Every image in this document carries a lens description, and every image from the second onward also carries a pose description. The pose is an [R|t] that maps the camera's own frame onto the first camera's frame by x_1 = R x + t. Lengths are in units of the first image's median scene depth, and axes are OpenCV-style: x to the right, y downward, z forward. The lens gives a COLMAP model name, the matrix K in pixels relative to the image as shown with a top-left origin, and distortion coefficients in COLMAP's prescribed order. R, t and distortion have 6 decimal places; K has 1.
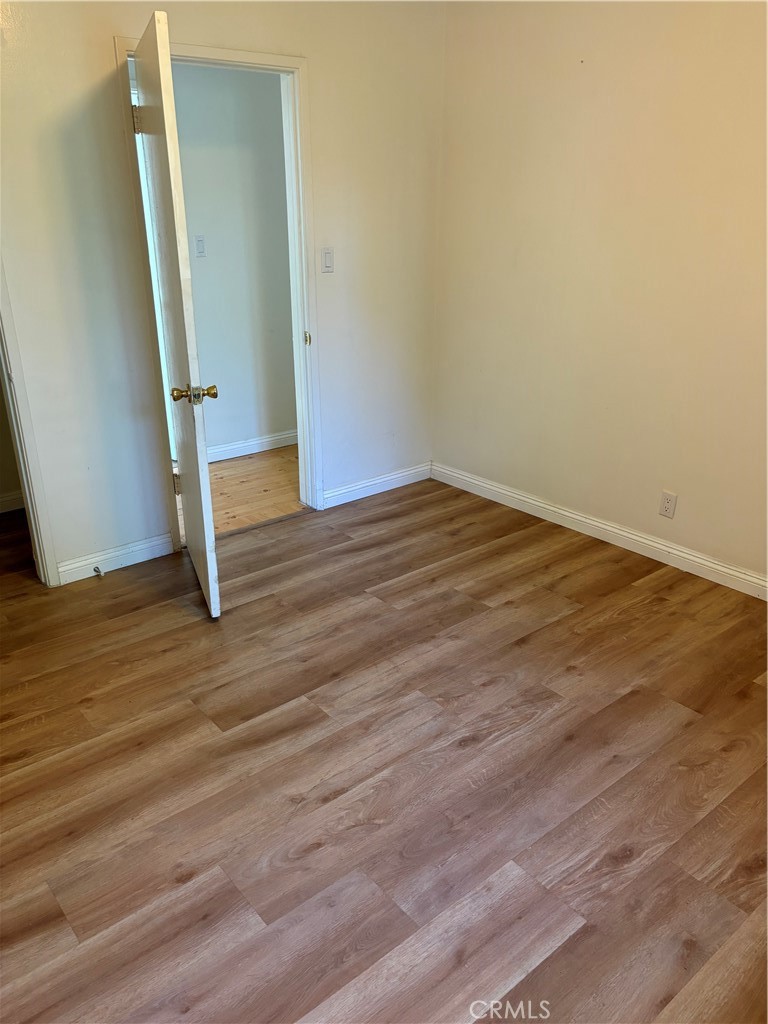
lens RADIAL K [[780.4, 0, 385.1], [0, 780.4, 516.5], [0, 0, 1]] dist [0.033030, -0.034713]
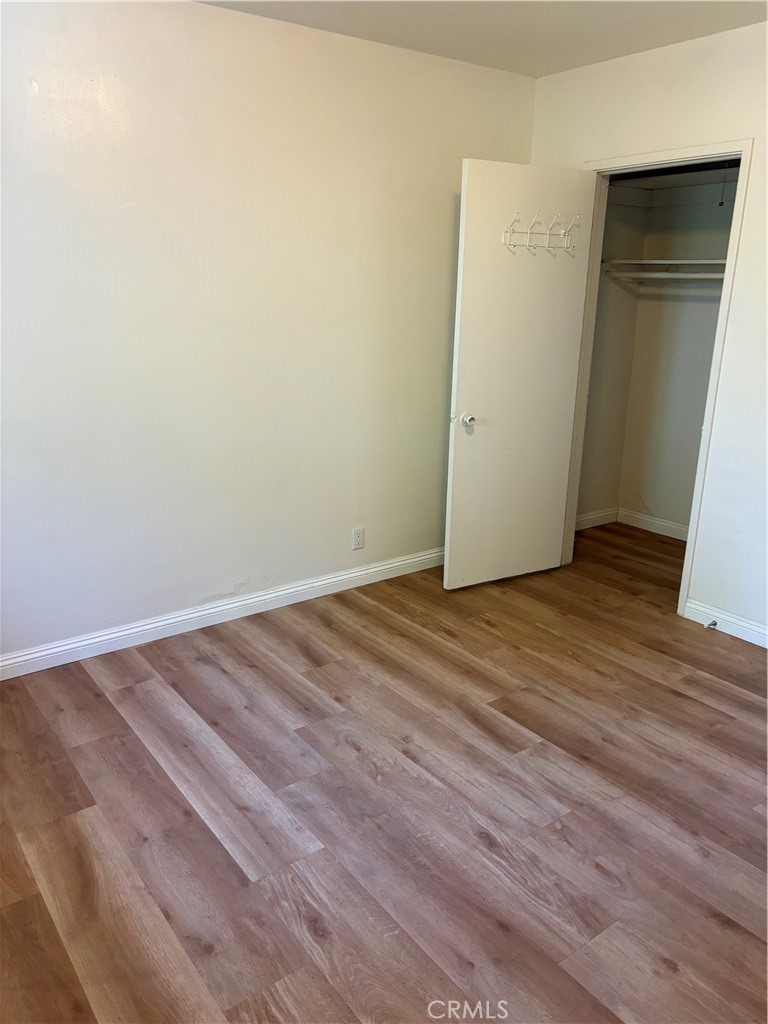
lens RADIAL K [[780.4, 0, 384.0], [0, 780.4, 526.4], [0, 0, 1]] dist [0.033030, -0.034713]
pose [[-0.052889, 0.305271, -0.950796, 0.851392], [-0.390259, 0.870090, 0.301067, -0.262004], [0.919185, 0.386980, 0.073117, 0.640632]]
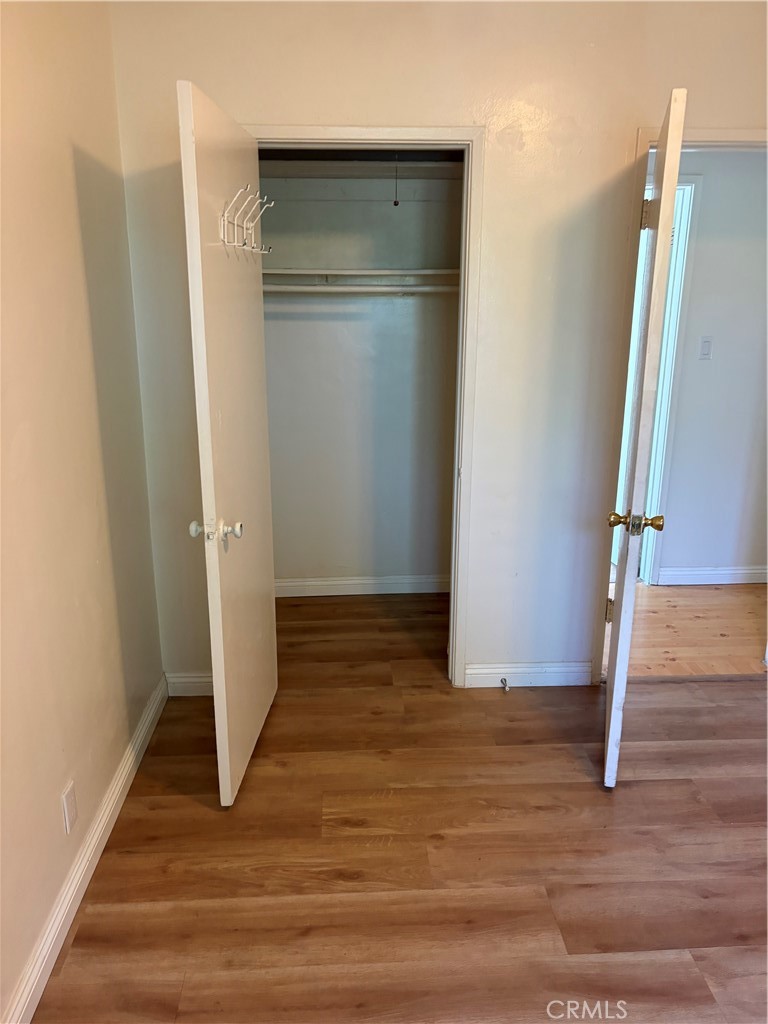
lens RADIAL K [[780.4, 0, 387.0], [0, 780.4, 516.7], [0, 0, 1]] dist [0.033030, -0.034713]
pose [[0.806485, 0.169162, -0.566539, 0.017848], [-0.230324, 0.972390, -0.037528, -0.076612], [0.544549, 0.160754, 0.823180, 0.180020]]
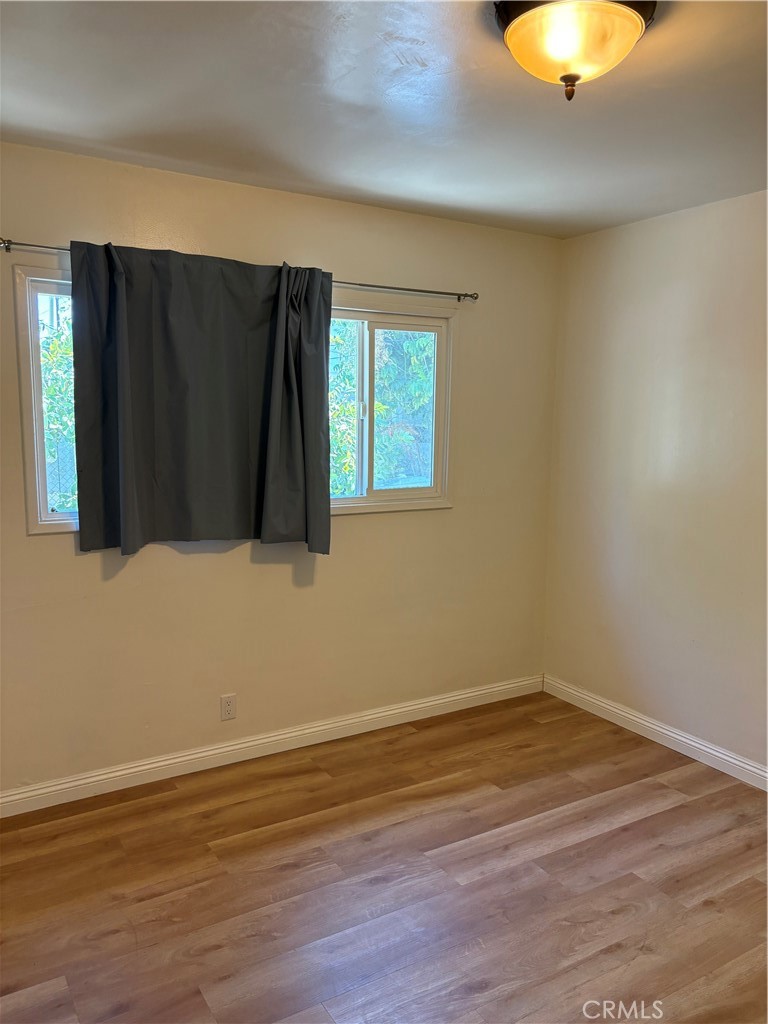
lens RADIAL K [[780.4, 0, 381.9], [0, 780.4, 513.2], [0, 0, 1]] dist [0.033030, -0.034713]
pose [[-0.989533, -0.031683, 0.140787, 0.099612], [0.041970, 0.870242, 0.490834, -0.617081], [-0.138069, 0.491605, -0.859803, 1.461078]]
